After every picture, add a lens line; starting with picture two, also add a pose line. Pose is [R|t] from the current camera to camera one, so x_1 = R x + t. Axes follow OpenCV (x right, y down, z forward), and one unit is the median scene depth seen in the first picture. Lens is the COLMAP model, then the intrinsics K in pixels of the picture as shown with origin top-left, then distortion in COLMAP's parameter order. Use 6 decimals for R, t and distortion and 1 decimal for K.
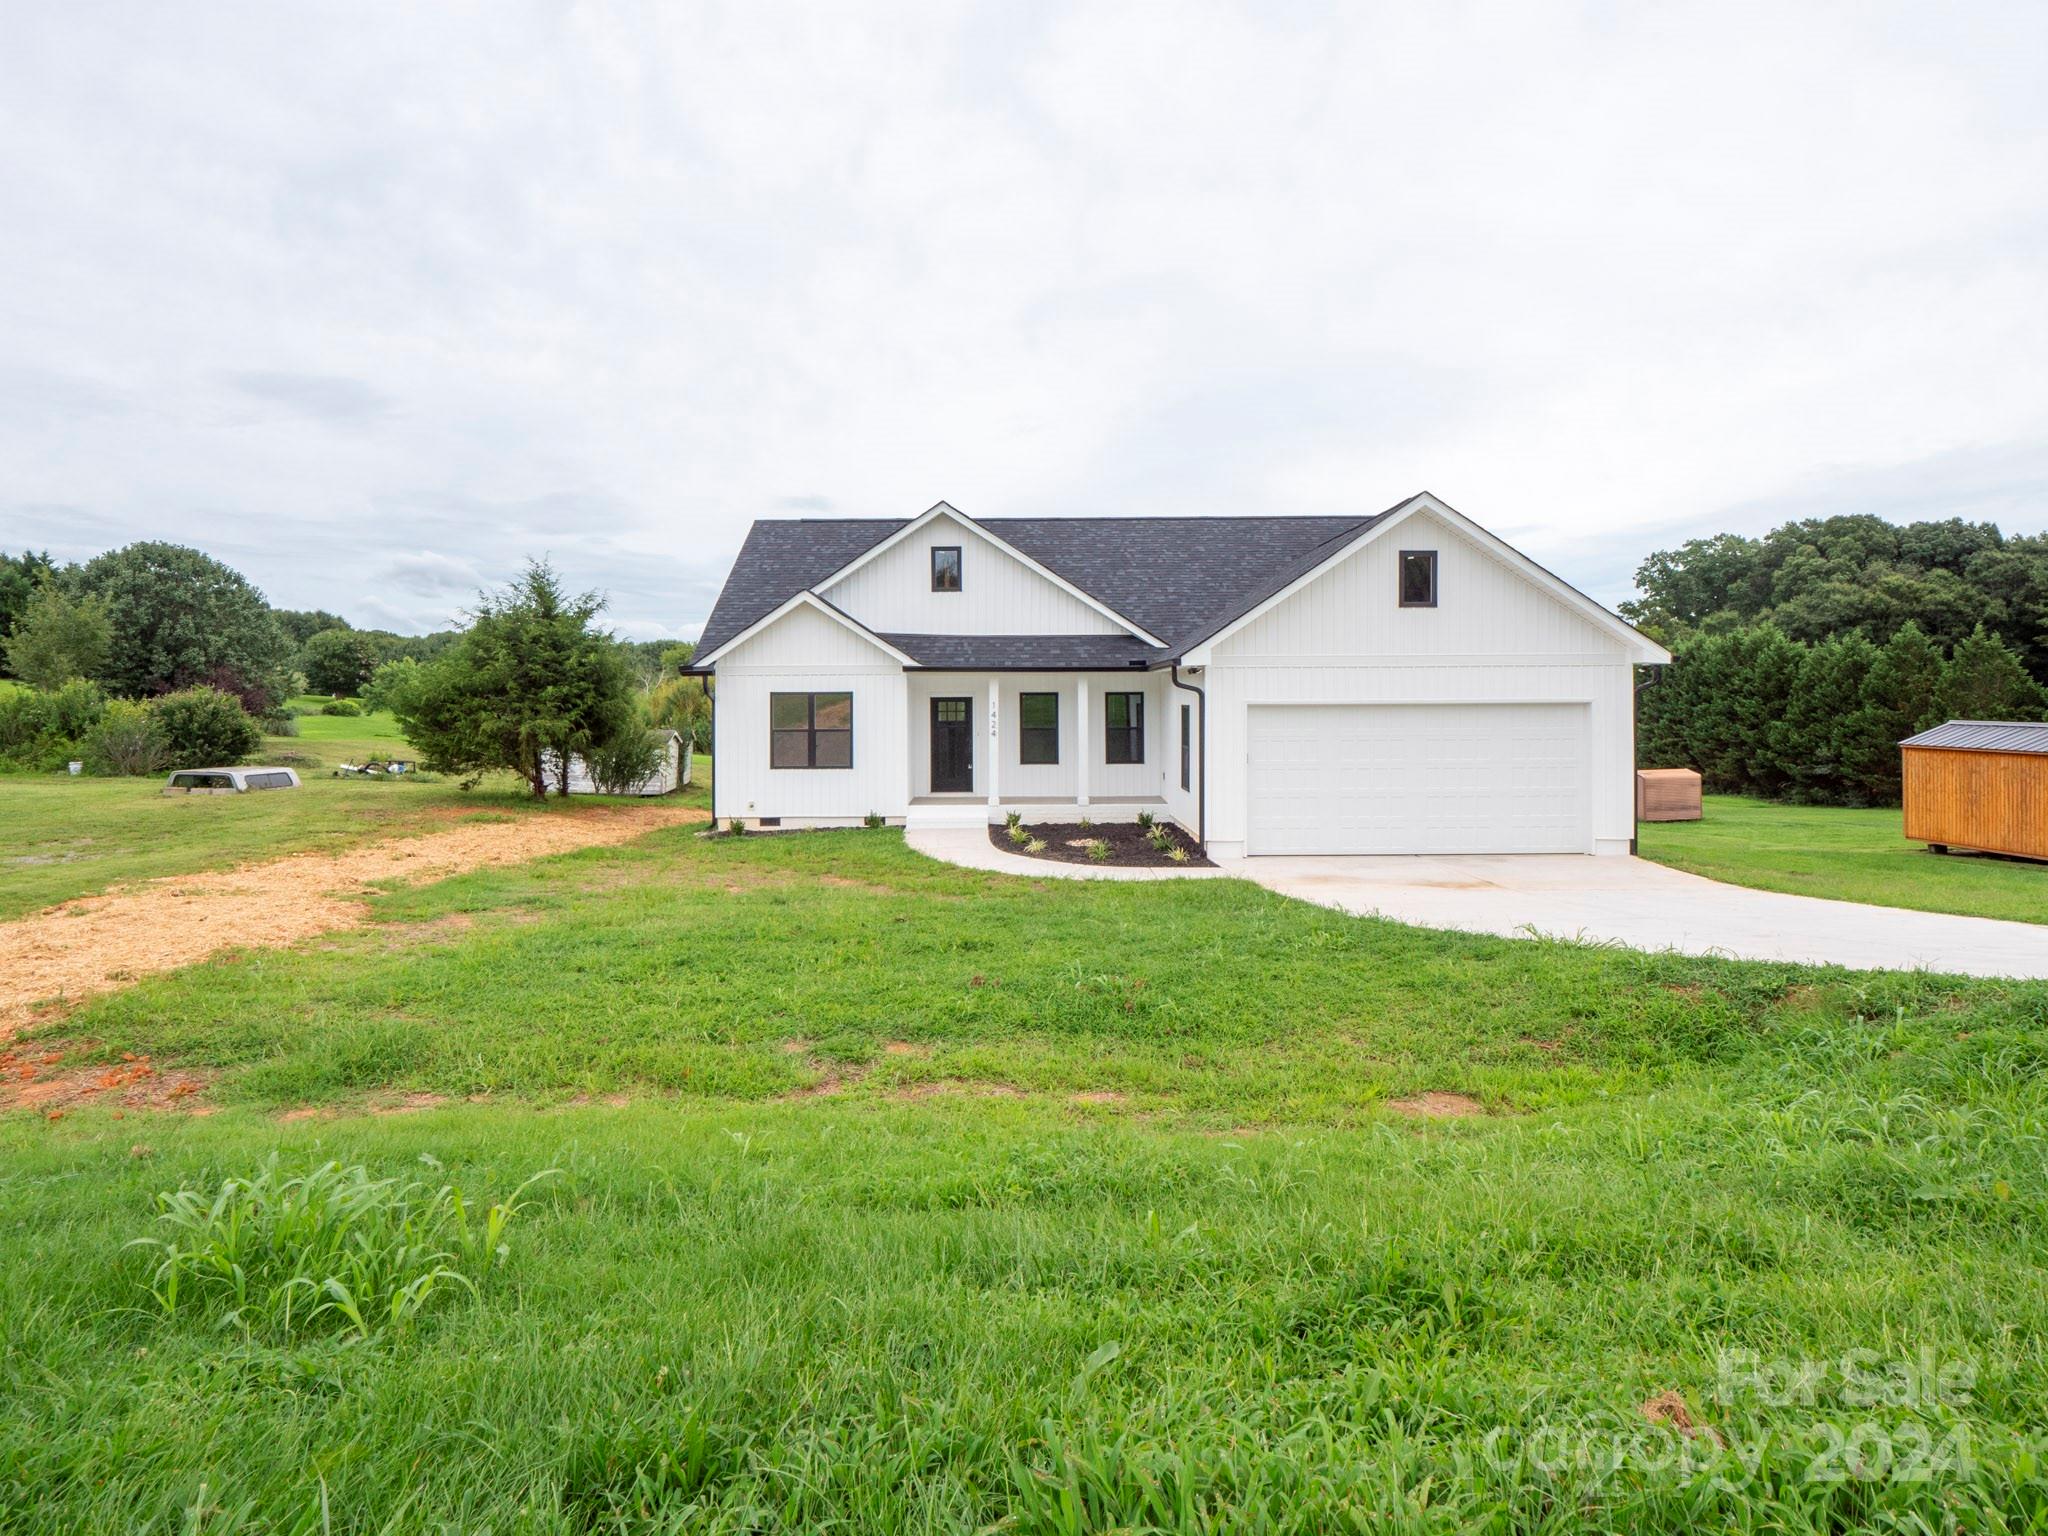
lens RADIAL K [[1186.2, 0, 1041.4], [0, 1186.2, 679.3], [0, 0, 1]] dist [0.006585, -0.006812]
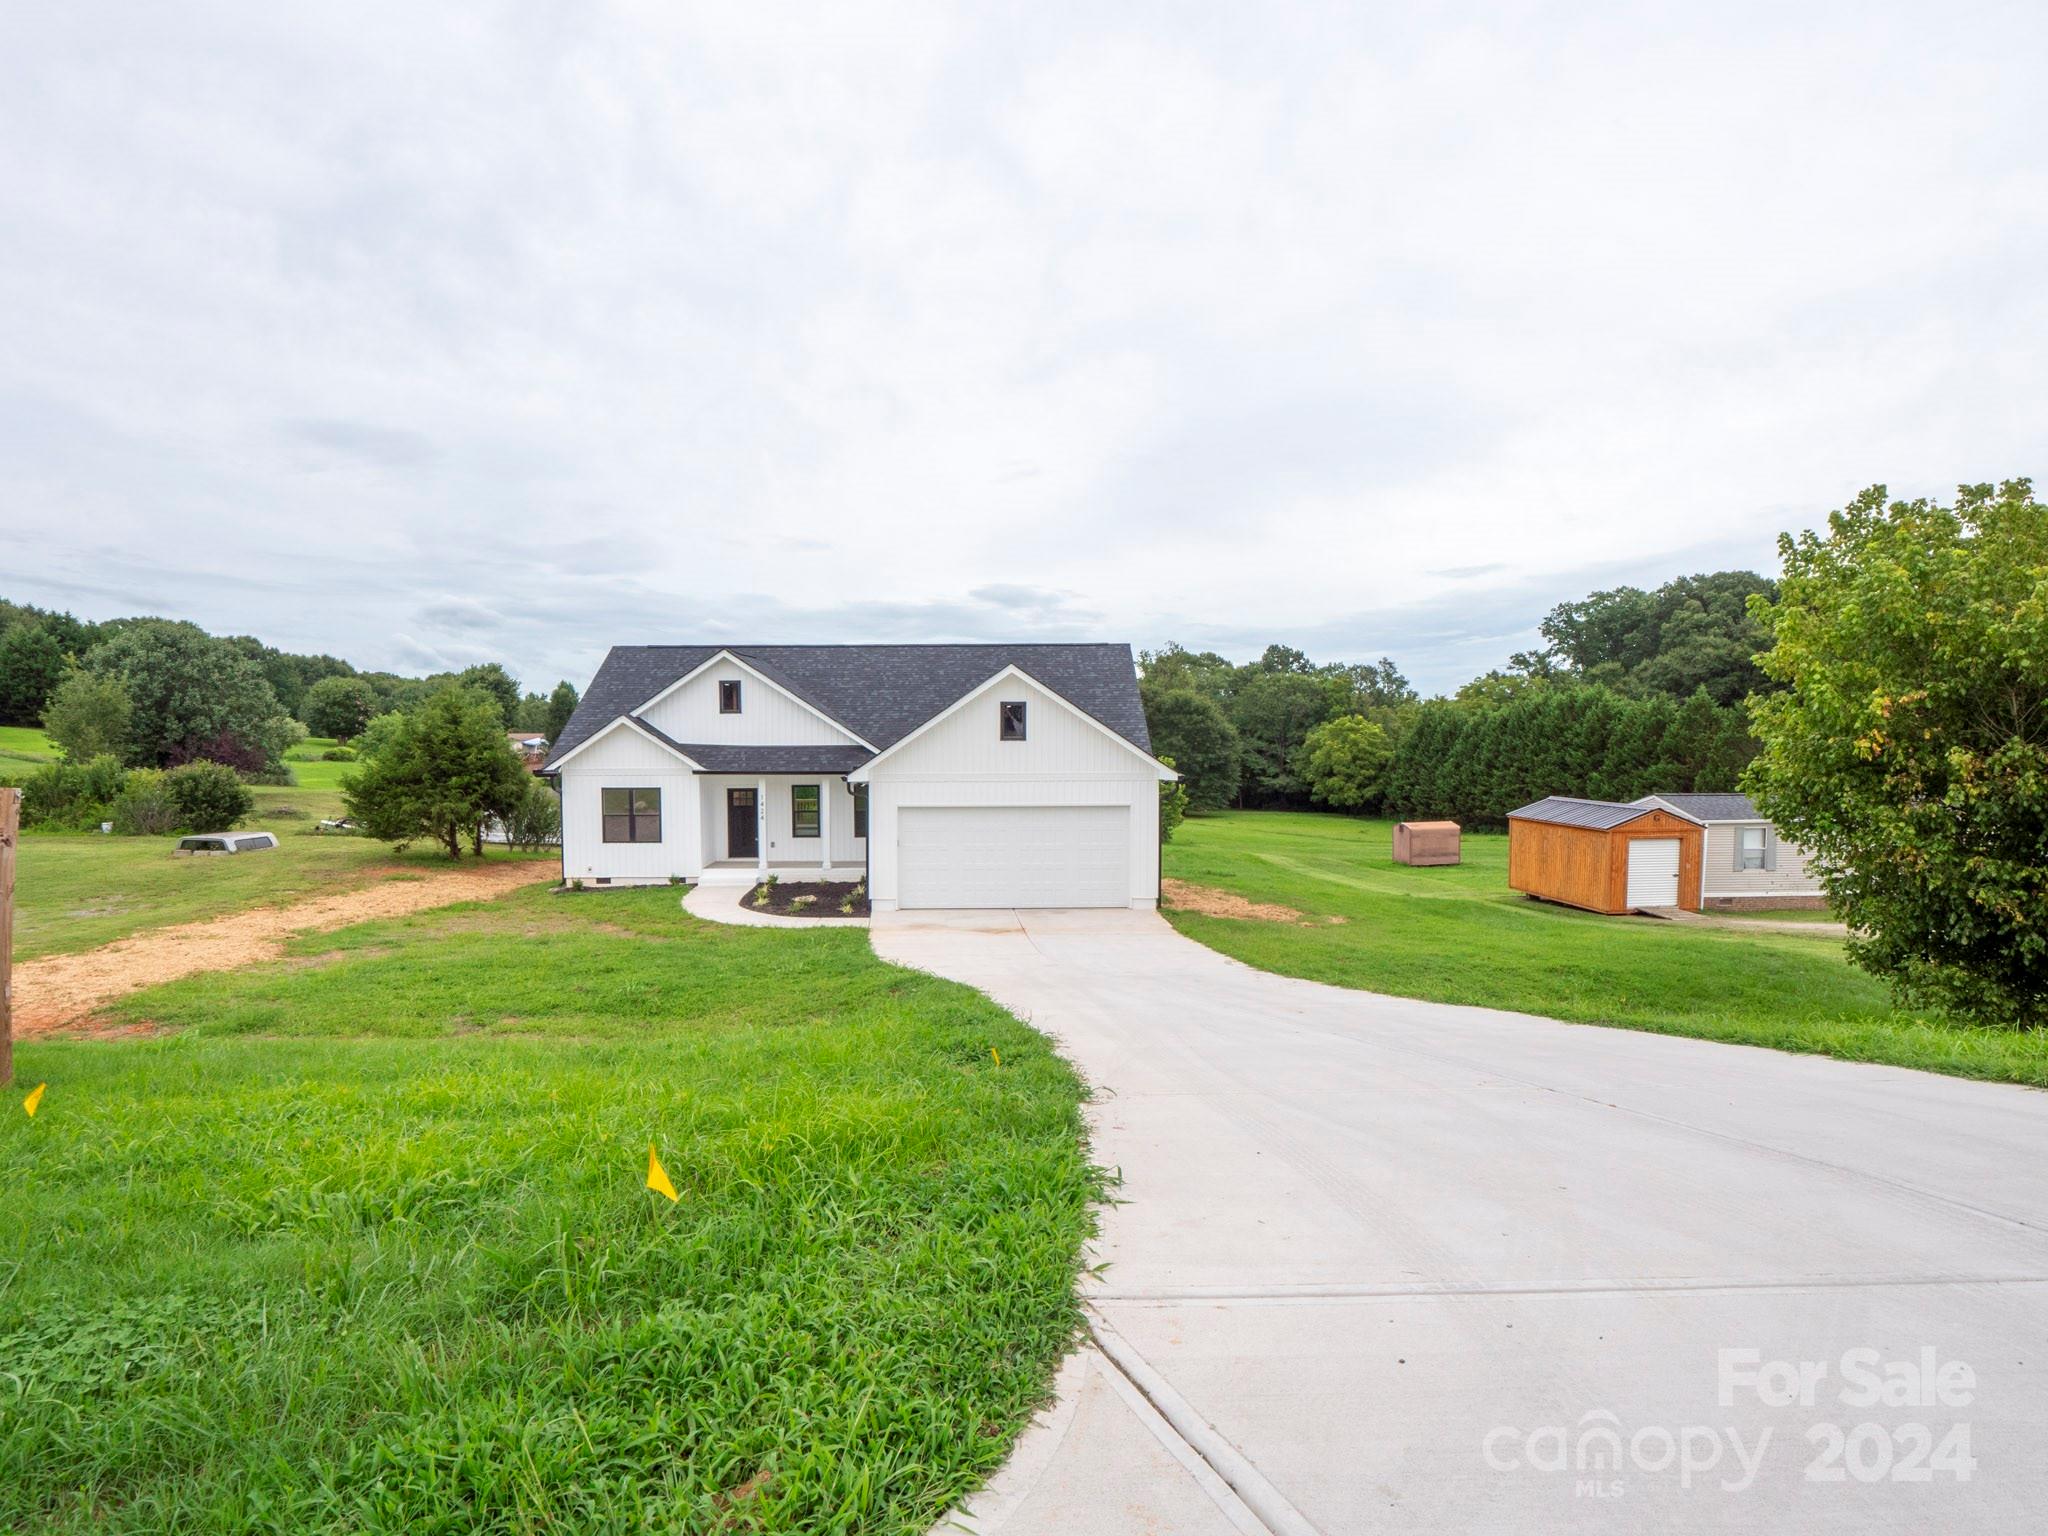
lens RADIAL K [[1186.2, 0, 1041.9], [0, 1186.2, 771.3], [0, 0, 1]] dist [0.006585, -0.006812]
pose [[0.999917, 0.000013, -0.012895, 0.270726], [0.000735, 0.998316, 0.058006, -0.078674], [0.012874, -0.058011, 0.998233, -0.335881]]
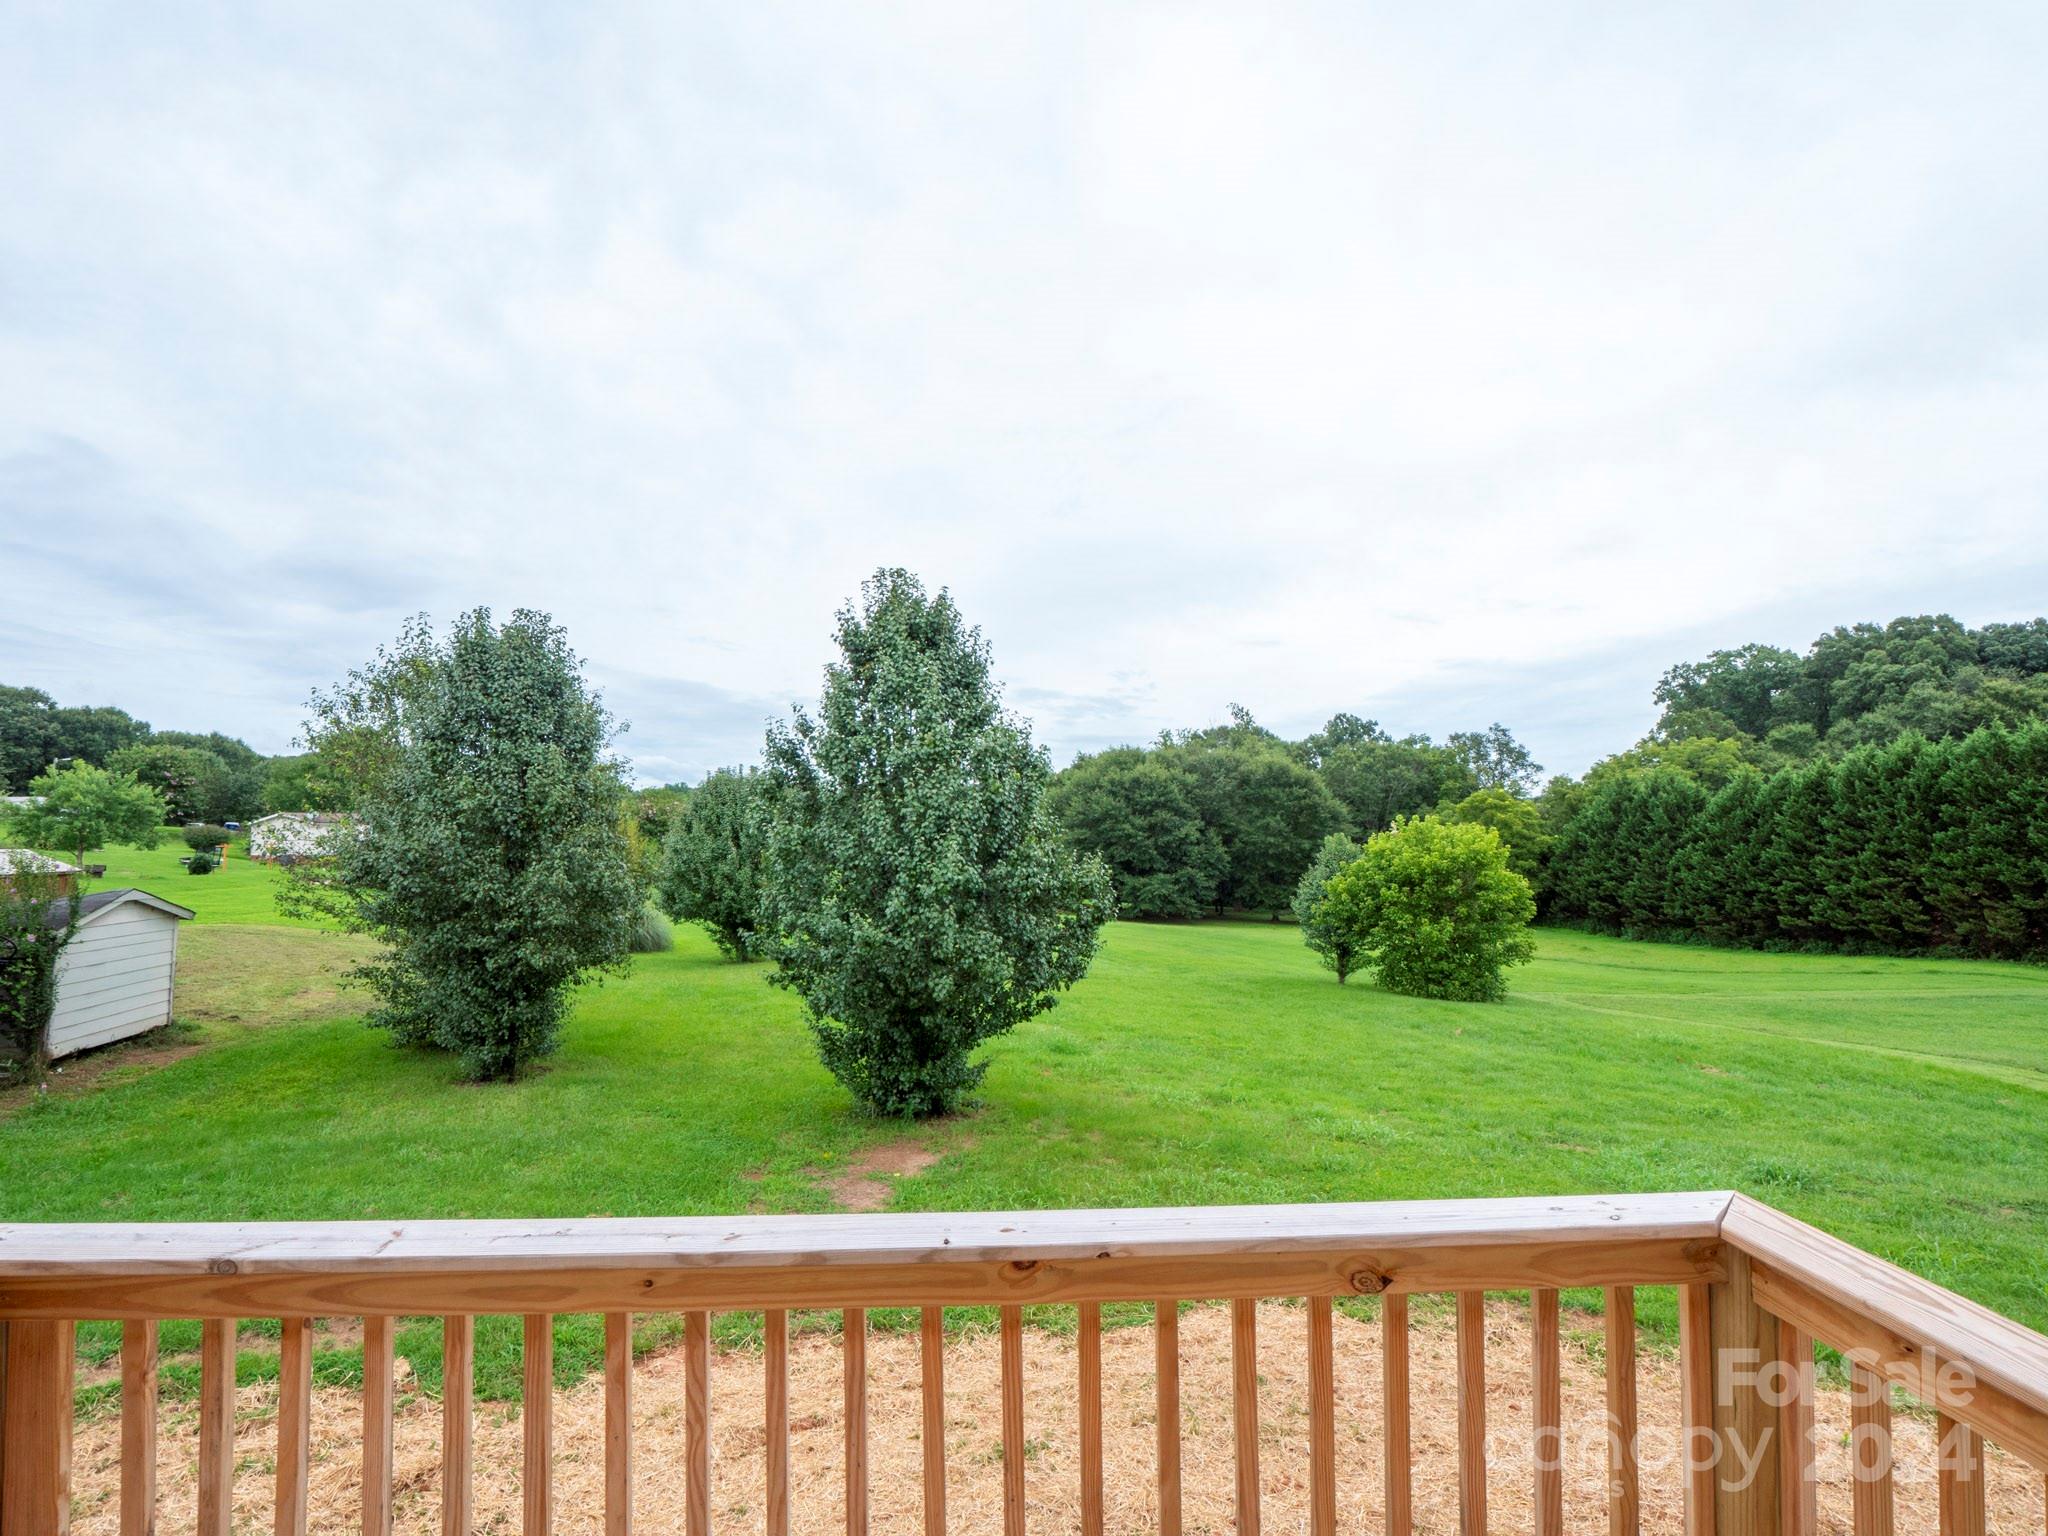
lens RADIAL K [[962.8, 0, 1026.9], [0, 962.8, 769.1], [0, 0, 1]] dist [-0.013361, 0.000065]
pose [[0.999452, 0.000577, 0.033111, -0.013864], [0.001034, 0.998817, -0.048606, 0.031982], [-0.033100, 0.048614, 0.998269, 1.240800]]
